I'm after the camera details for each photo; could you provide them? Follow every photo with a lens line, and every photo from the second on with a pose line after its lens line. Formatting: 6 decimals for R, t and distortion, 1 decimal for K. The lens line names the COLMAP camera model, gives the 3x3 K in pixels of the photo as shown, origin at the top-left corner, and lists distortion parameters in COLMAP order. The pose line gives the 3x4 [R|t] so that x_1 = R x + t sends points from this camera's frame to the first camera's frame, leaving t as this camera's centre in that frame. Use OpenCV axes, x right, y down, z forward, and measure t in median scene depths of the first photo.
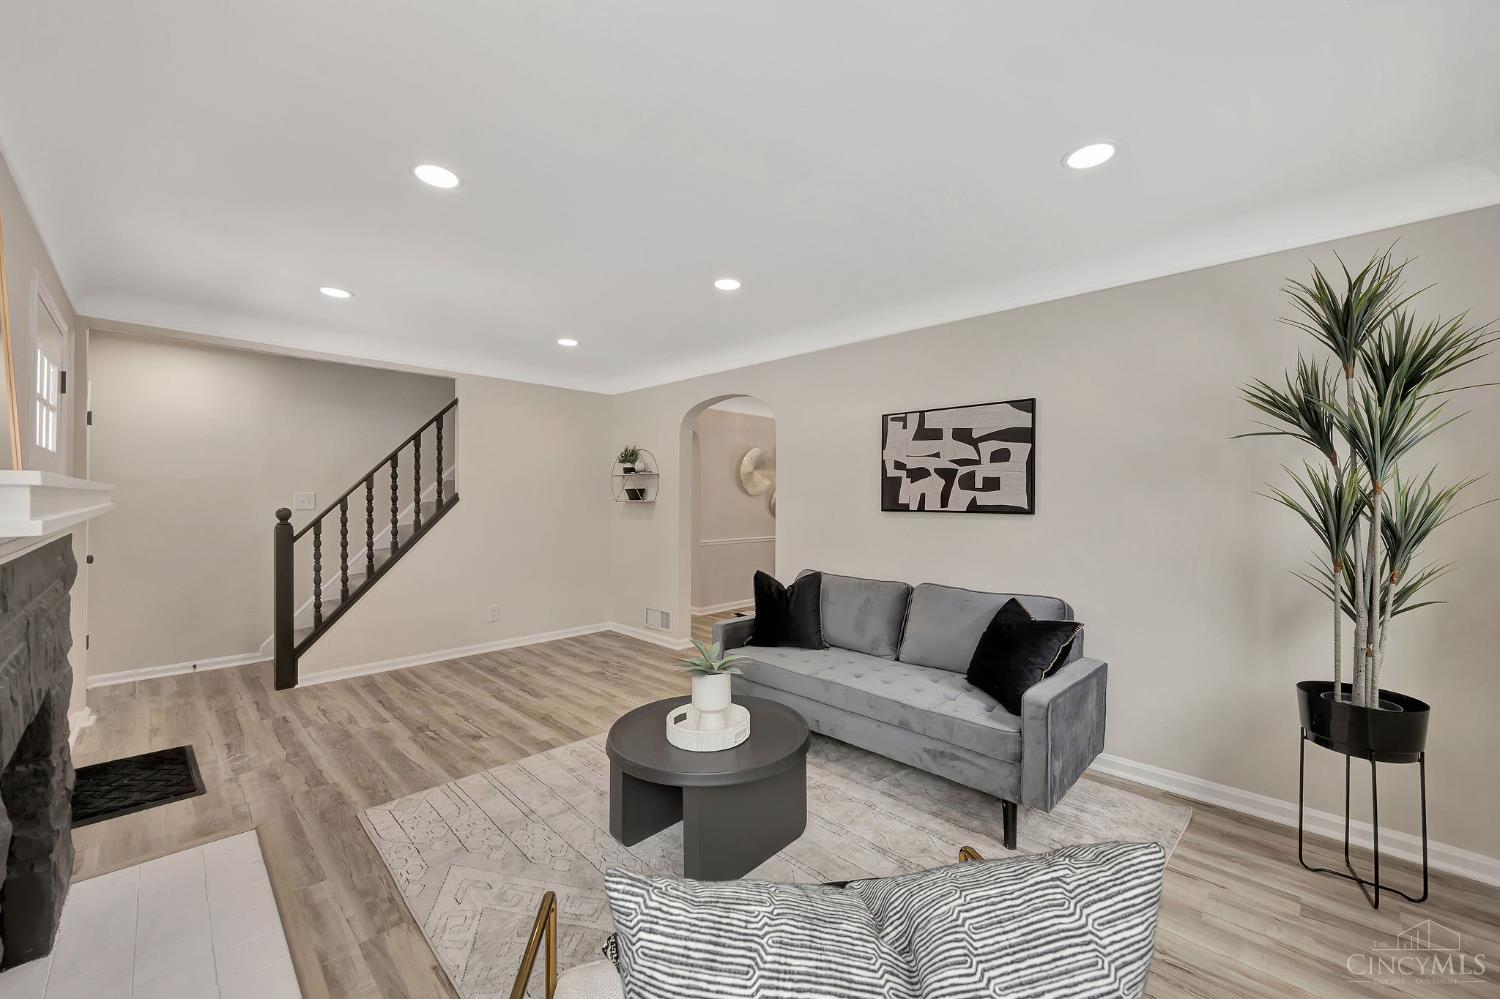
lens RADIAL K [[574.7, 0, 757.7], [0, 574.7, 499.1], [0, 0, 1]] dist [-0.009523, 0.000061]
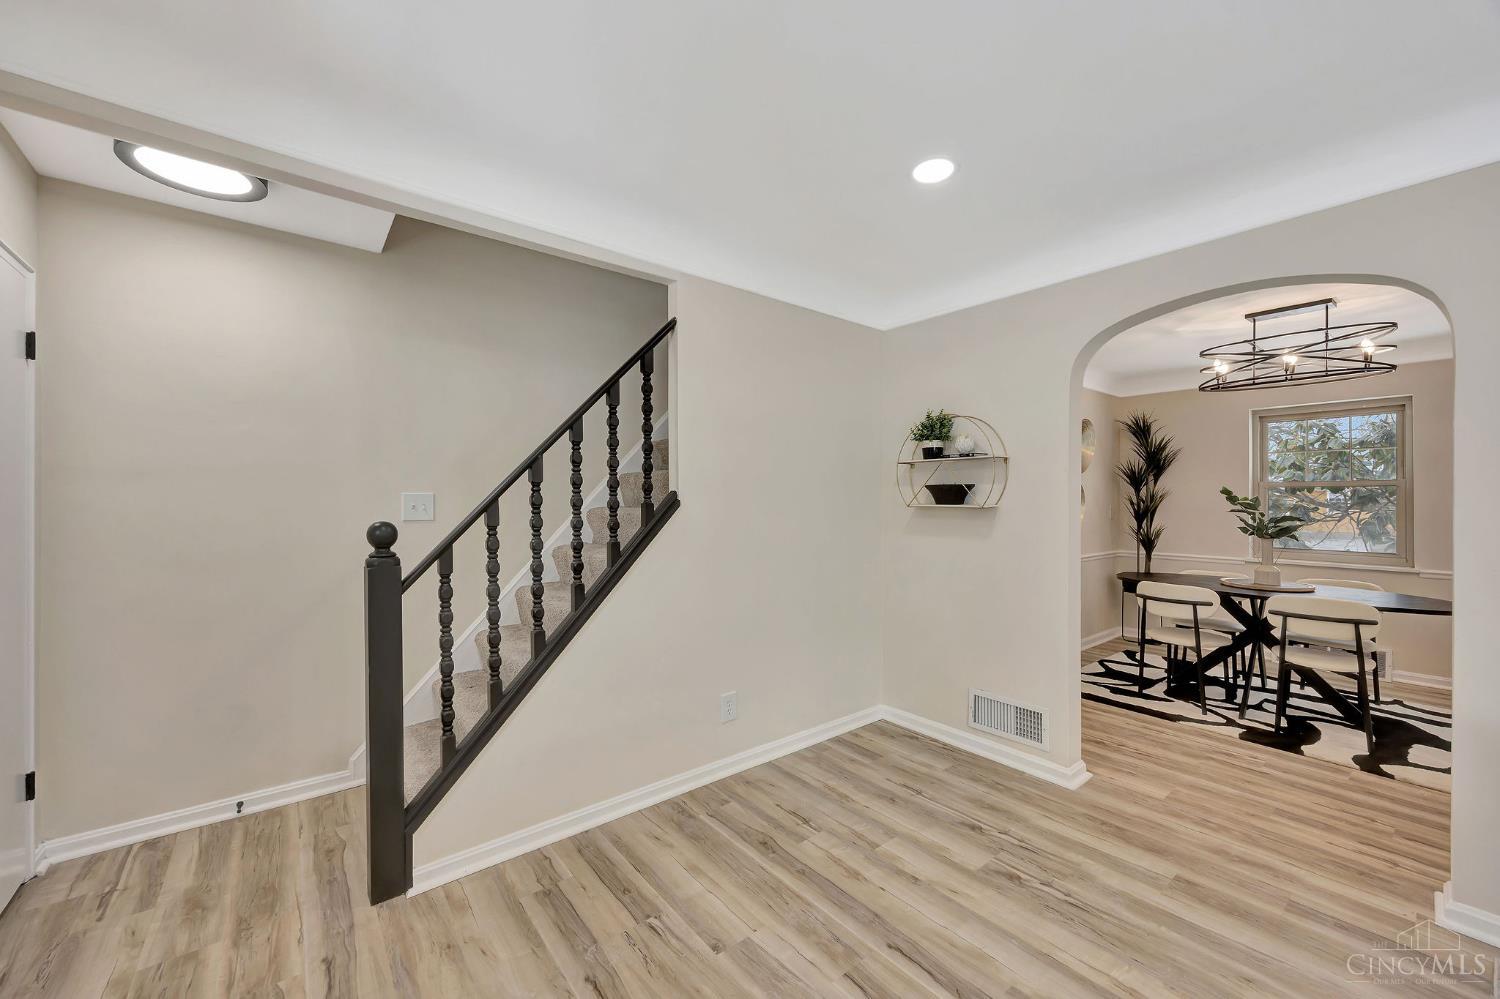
lens RADIAL K [[570.3, 0, 751.0], [0, 570.3, 511.8], [0, 0, 1]] dist [-0.000892, 0.000023]
pose [[0.991384, -0.000248, -0.130987, -0.413444], [0.002408, 0.999864, 0.016332, -0.000804], [0.130965, -0.016507, 0.991250, 0.509019]]
